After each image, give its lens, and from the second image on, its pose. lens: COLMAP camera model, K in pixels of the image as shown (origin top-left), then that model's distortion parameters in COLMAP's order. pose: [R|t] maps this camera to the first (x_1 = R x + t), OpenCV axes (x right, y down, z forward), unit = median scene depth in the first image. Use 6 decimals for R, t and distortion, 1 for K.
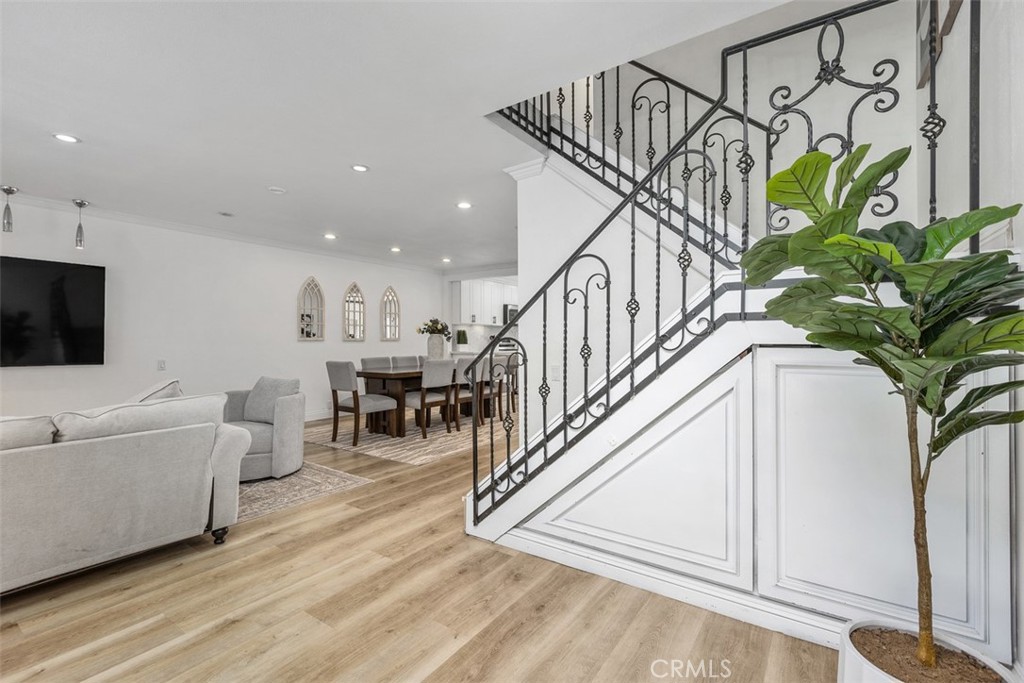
lens RADIAL K [[459.0, 0, 504.9], [0, 459.0, 338.8], [0, 0, 1]] dist [0.003053, -0.000428]
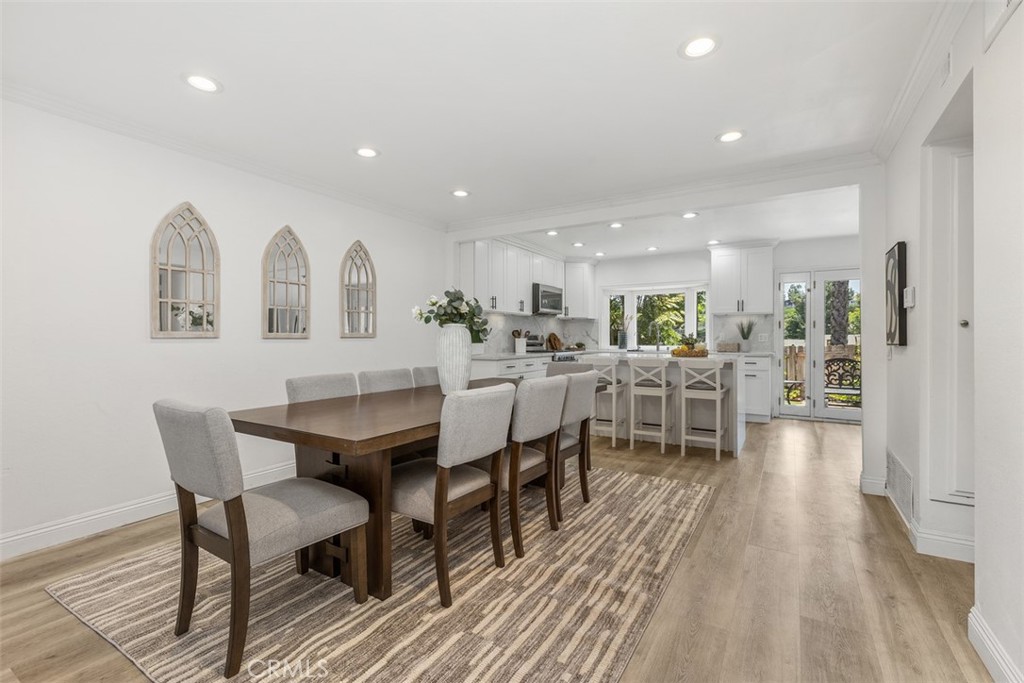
lens RADIAL K [[459.0, 0, 510.3], [0, 459.0, 339.0], [0, 0, 1]] dist [0.003053, -0.000428]
pose [[0.997949, 0.002478, 0.063971, -0.143554], [-0.003111, 0.999947, 0.009788, 0.000220], [-0.063943, -0.009967, 0.997904, 0.613650]]
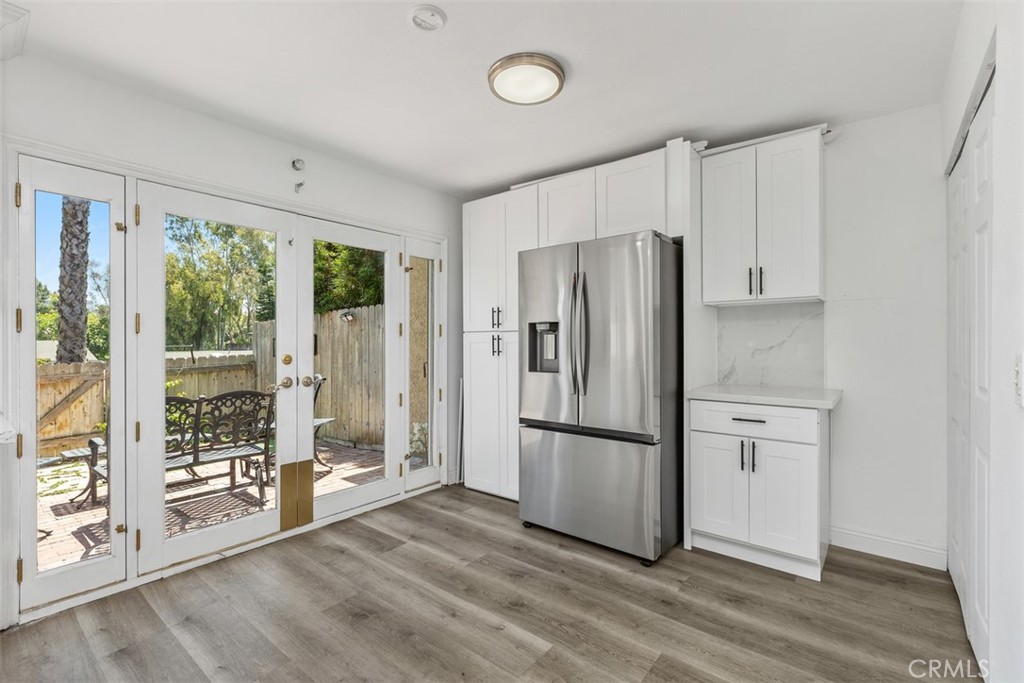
lens RADIAL K [[459.0, 0, 507.5], [0, 459.0, 341.8], [0, 0, 1]] dist [0.003053, -0.000428]
pose [[0.076440, 0.001100, 0.997074, 0.294949], [-0.002932, 0.999995, -0.000878, -0.011687], [-0.997070, -0.002856, 0.076443, 1.343890]]
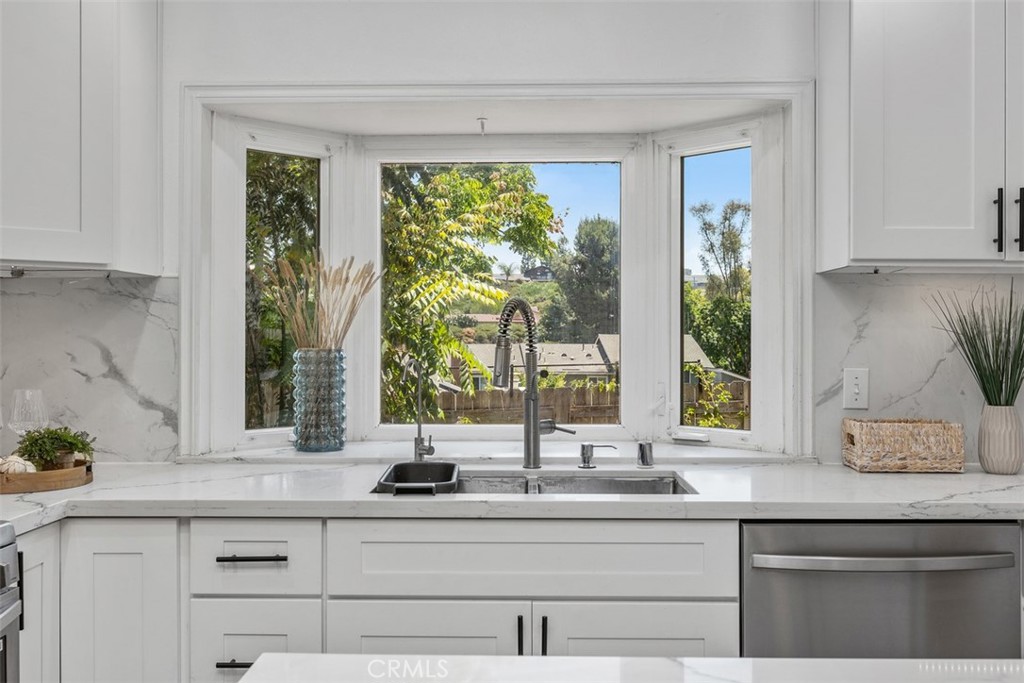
lens RADIAL K [[1004.4, 0, 513.7], [0, 1004.4, 336.4], [0, 0, 1]] dist [0.002042, 0.000000]
pose [[0.832600, 0.005161, 0.553851, 0.077660], [-0.008145, 0.999963, 0.002926, -0.021539], [-0.553815, -0.006947, 0.832611, 1.497131]]
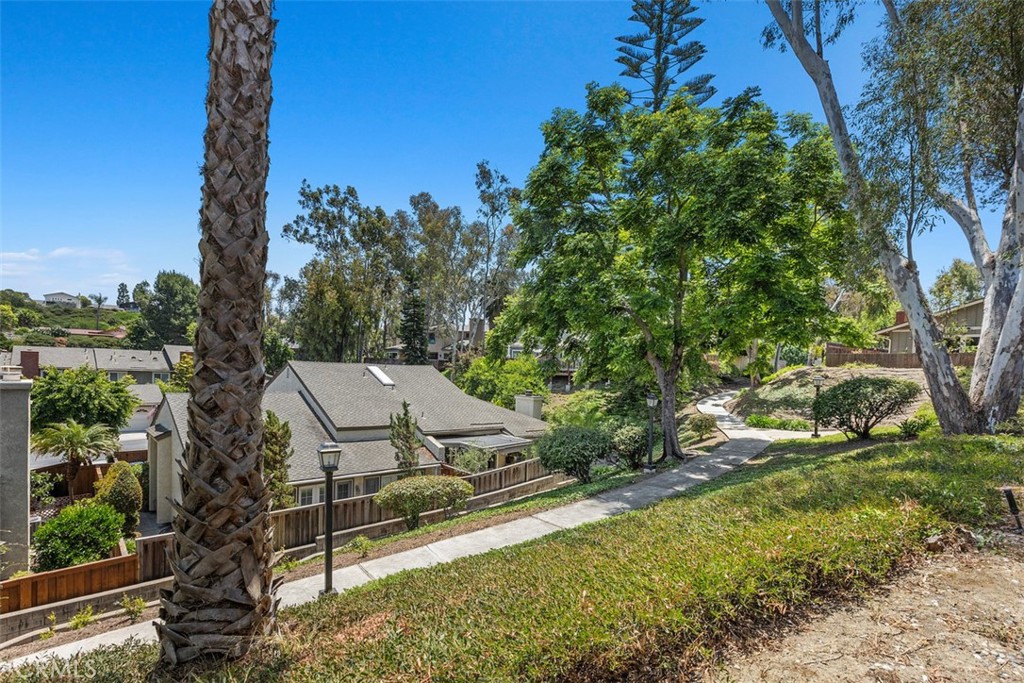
lens RADIAL K [[489.8, 0, 521.7], [0, 489.8, 386.9], [0, 0, 1]] dist [0.003965, -0.002001]
pose [[0.291331, -0.027259, 0.956234, 1.346702], [-0.049277, 0.997839, 0.043458, 0.048320], [-0.955352, -0.059782, 0.289359, 2.507382]]
